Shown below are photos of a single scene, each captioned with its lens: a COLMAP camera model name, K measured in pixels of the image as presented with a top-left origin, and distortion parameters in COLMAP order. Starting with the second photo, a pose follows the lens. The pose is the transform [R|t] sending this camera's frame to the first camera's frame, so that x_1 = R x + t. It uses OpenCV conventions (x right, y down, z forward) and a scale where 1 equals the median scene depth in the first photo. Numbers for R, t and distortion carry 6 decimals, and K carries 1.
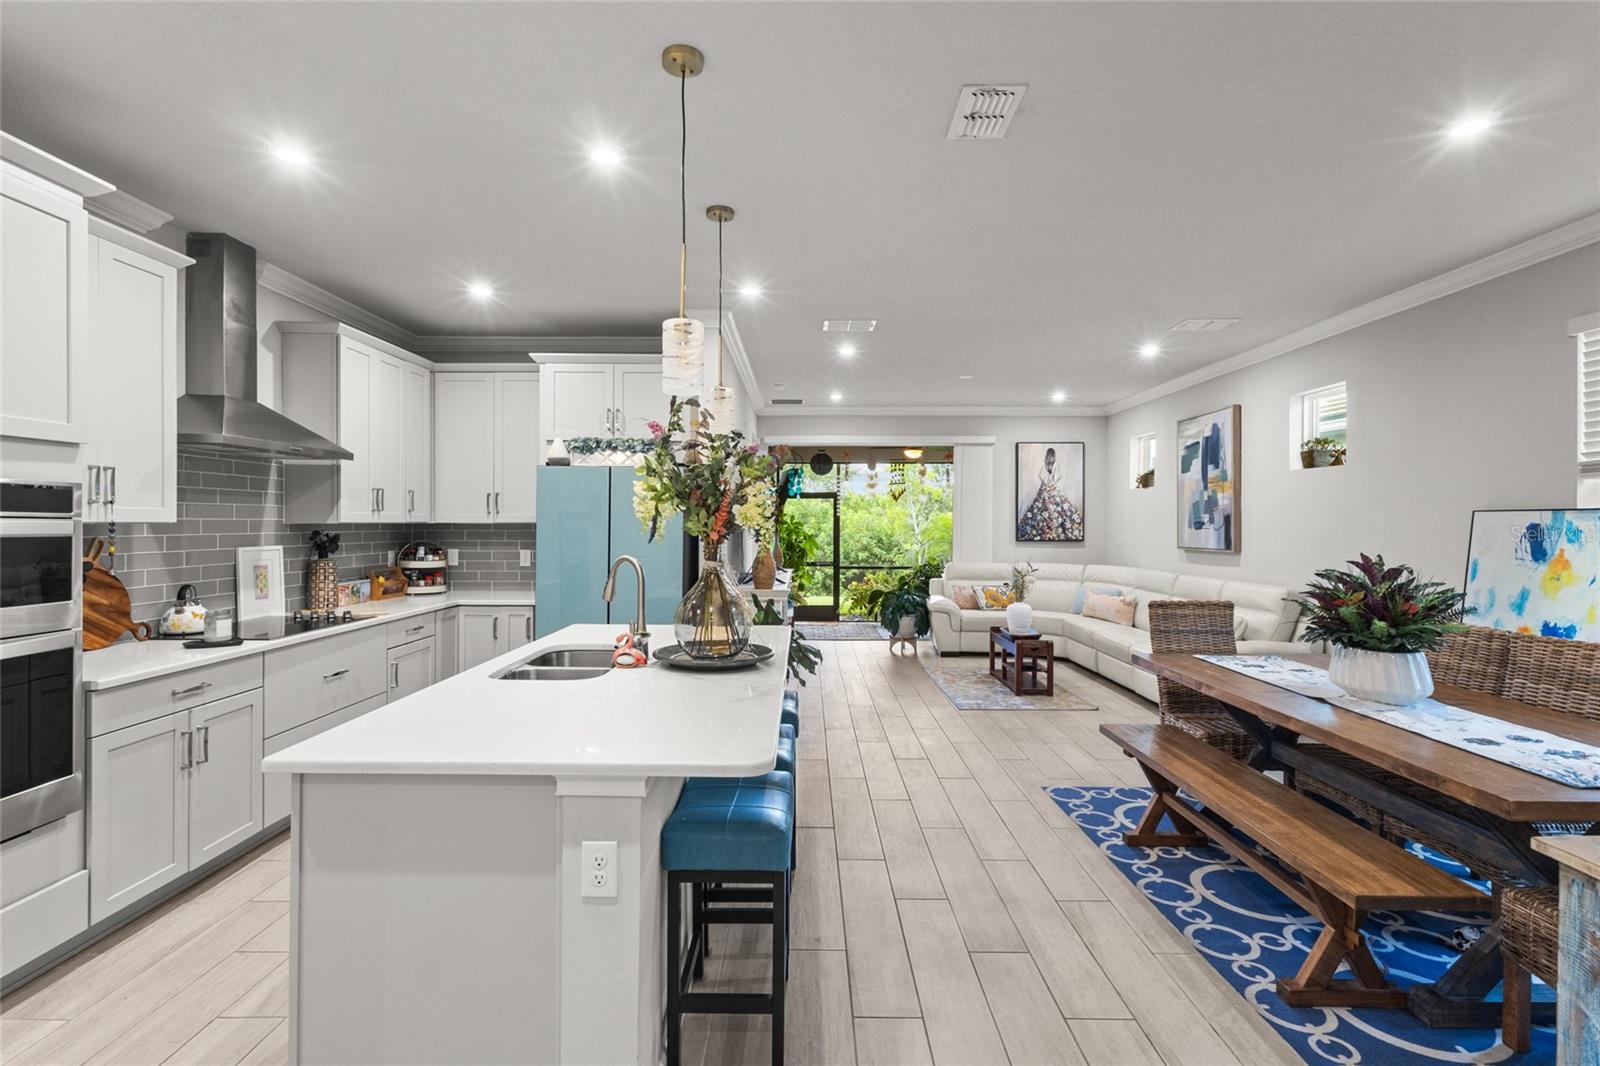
lens RADIAL K [[743.4, 0, 799.0], [0, 743.4, 525.1], [0, 0, 1]] dist [0.004263, 0.001121]
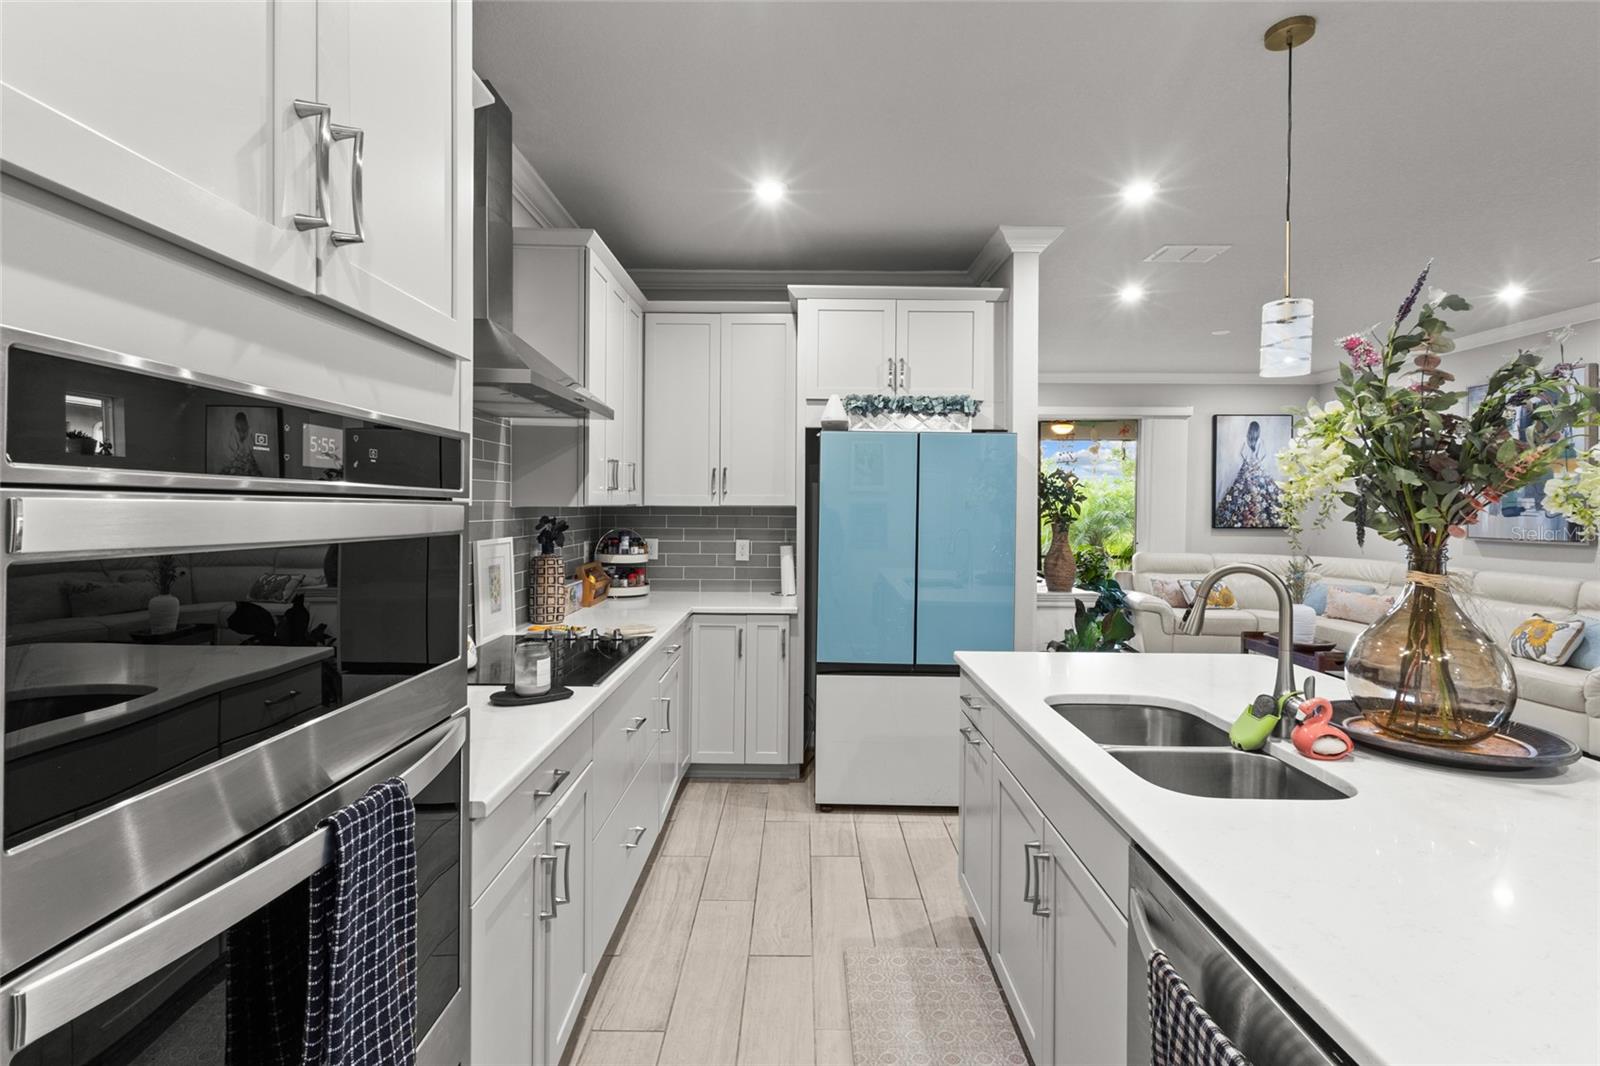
lens RADIAL K [[743.4, 0, 793.8], [0, 743.4, 511.8], [0, 0, 1]] dist [0.004263, 0.001121]
pose [[0.999995, 0.003266, 0.000469, -0.348970], [-0.003268, 0.999979, 0.005602, -0.002021], [-0.000451, -0.005604, 0.999984, 0.227041]]
